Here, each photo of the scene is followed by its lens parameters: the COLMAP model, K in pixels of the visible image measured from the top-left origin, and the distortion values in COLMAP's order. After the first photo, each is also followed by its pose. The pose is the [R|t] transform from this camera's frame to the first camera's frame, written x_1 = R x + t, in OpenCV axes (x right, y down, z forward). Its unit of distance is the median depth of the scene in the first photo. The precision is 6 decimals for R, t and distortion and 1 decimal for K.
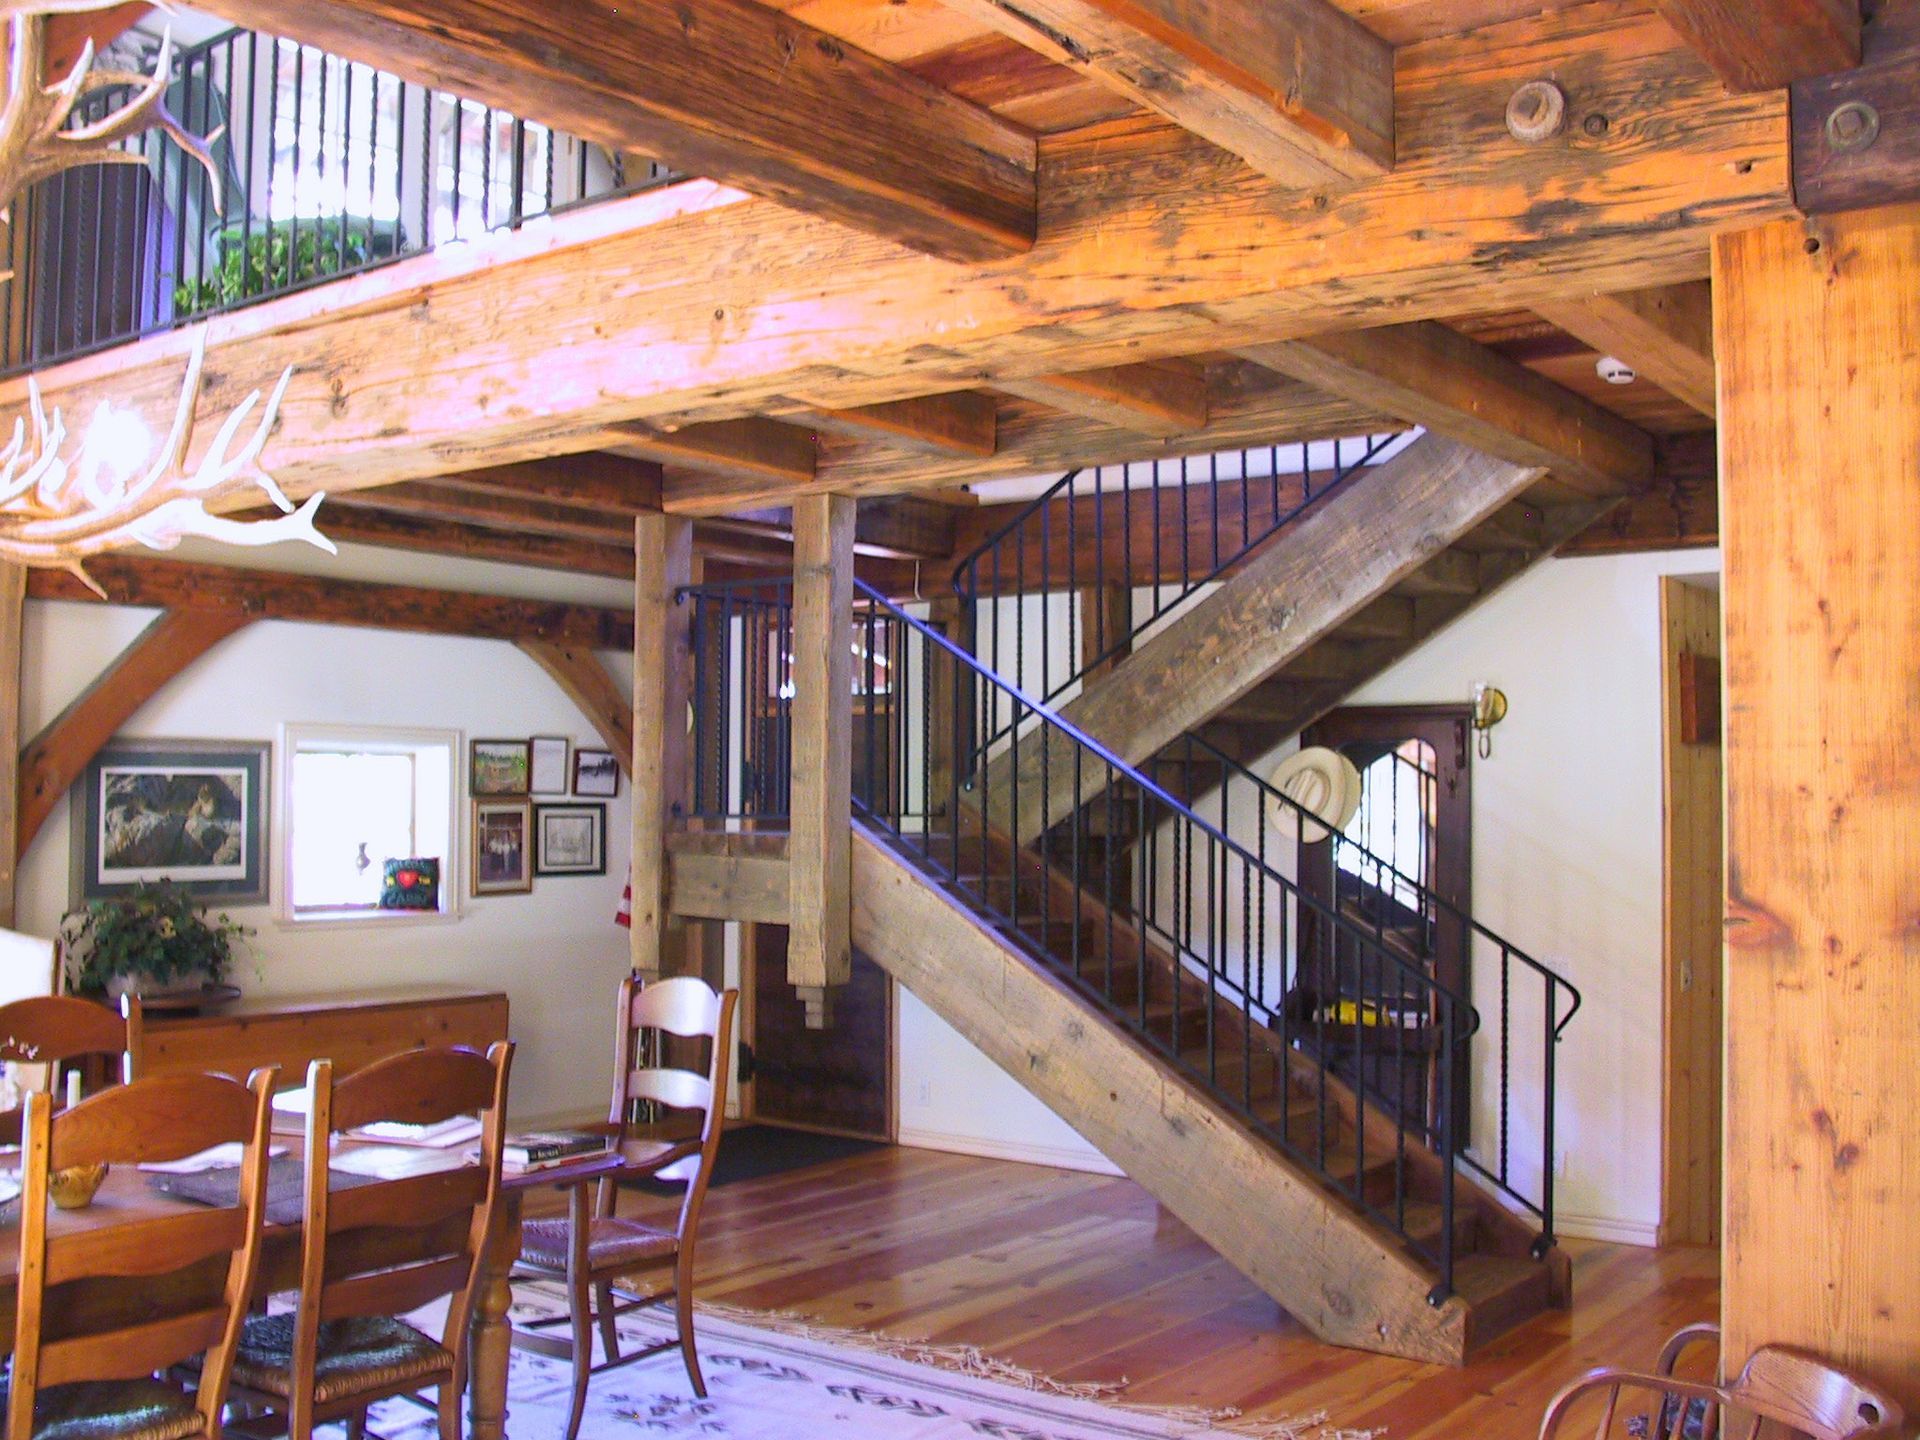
lens RADIAL K [[1919.9, 0, 960.0], [0, 1919.9, 720.0], [0, 0, 1]] dist [-0.176757, 0.198255]
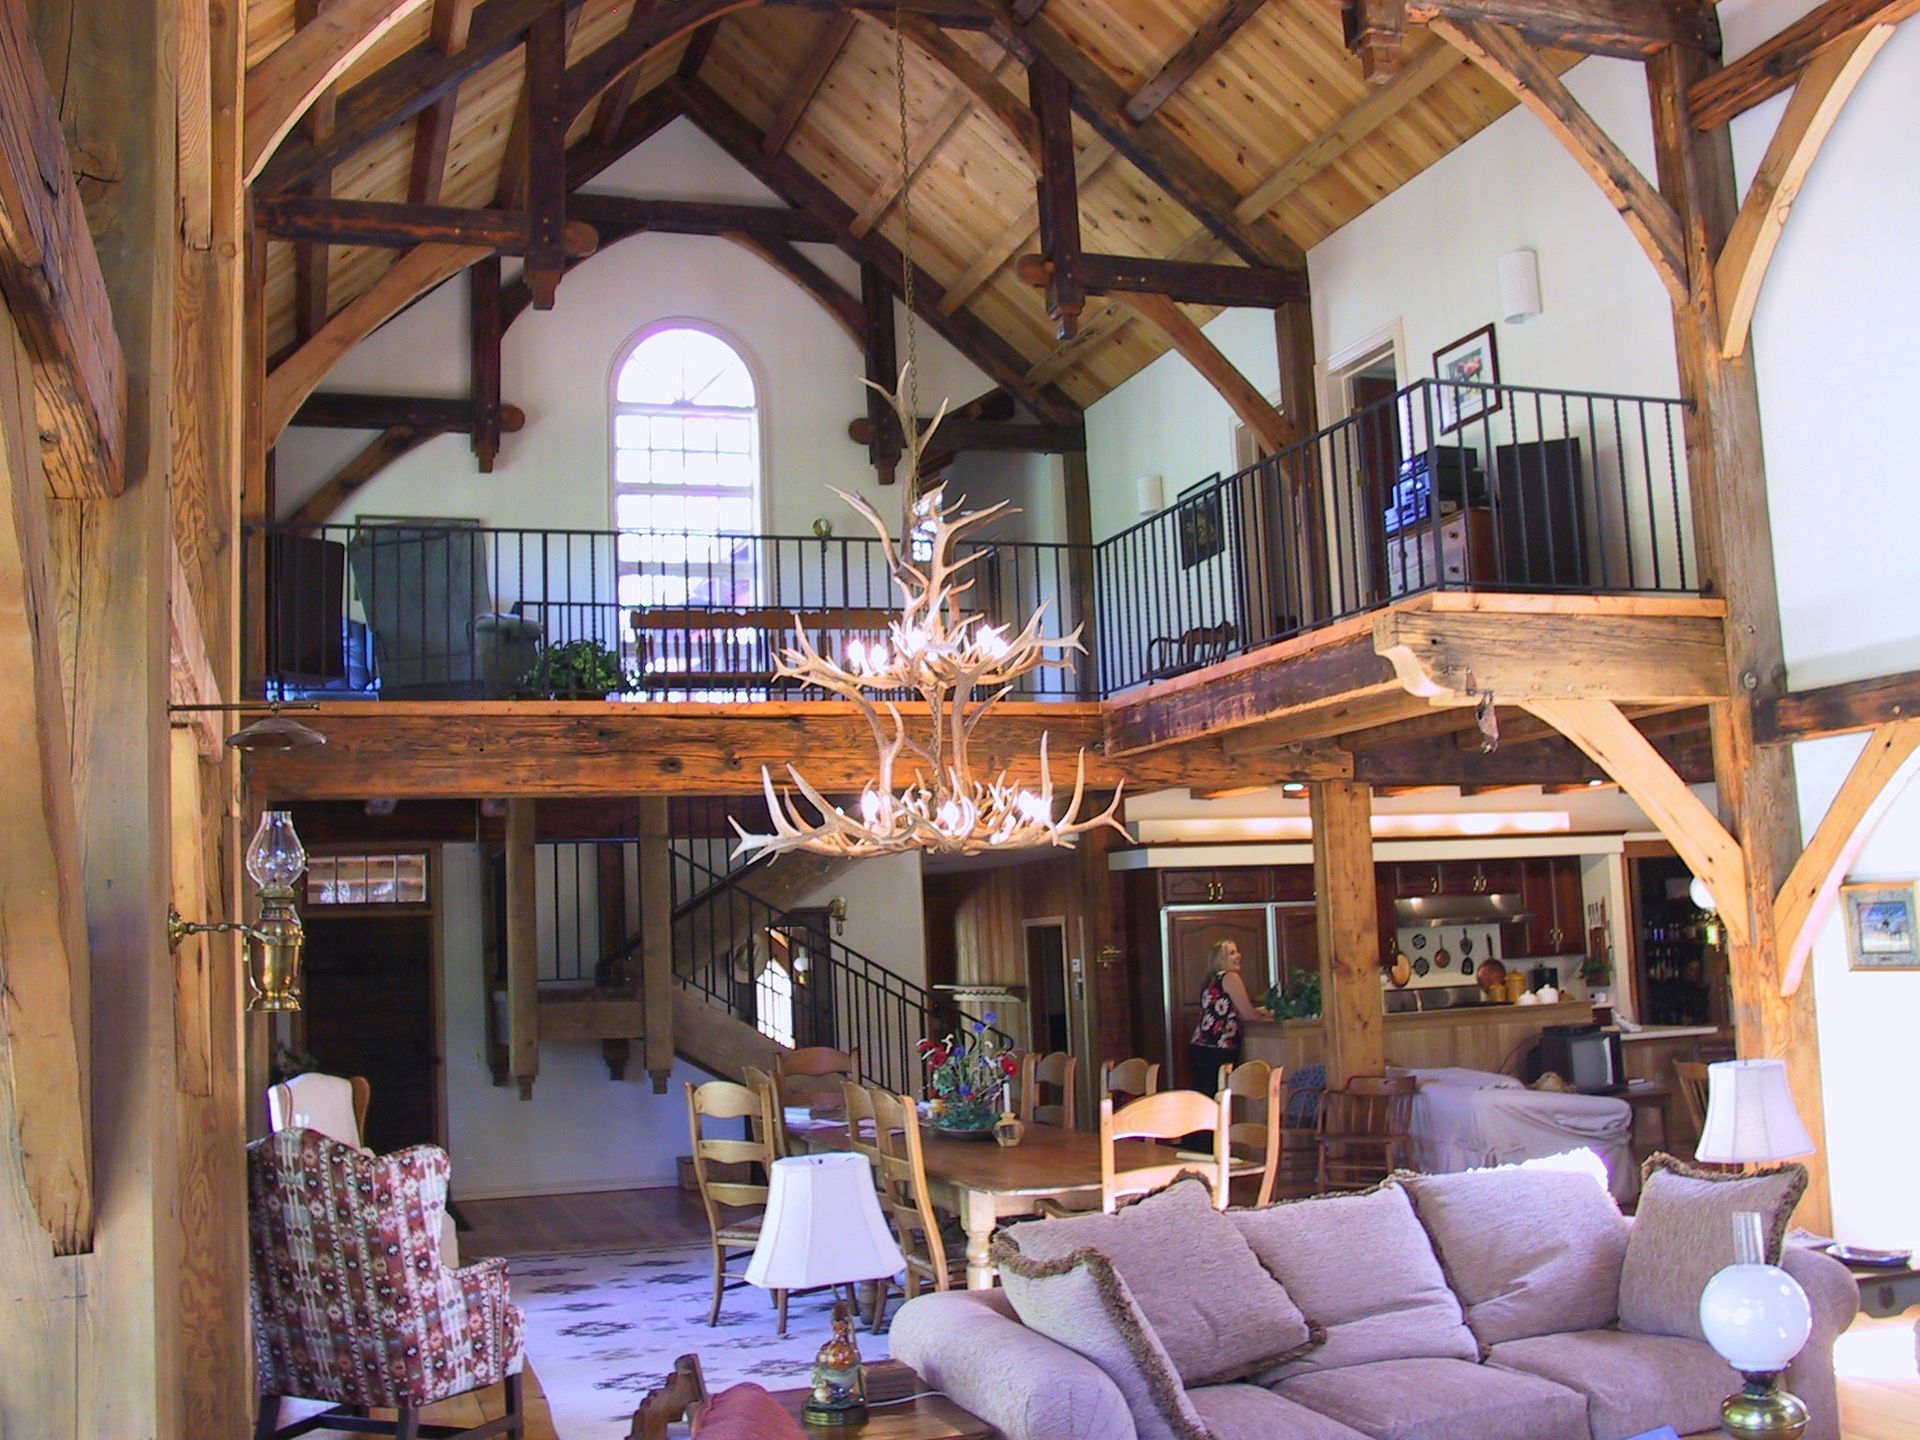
lens RADIAL K [[1919.9, 0, 960.0], [0, 1919.9, 720.0], [0, 0, 1]] dist [-0.176757, 0.198255]
pose [[0.547633, 0.070705, 0.833726, -3.123611], [0.014169, 0.995497, -0.093731, -0.038669], [-0.836598, 0.063143, 0.544166, -0.467963]]
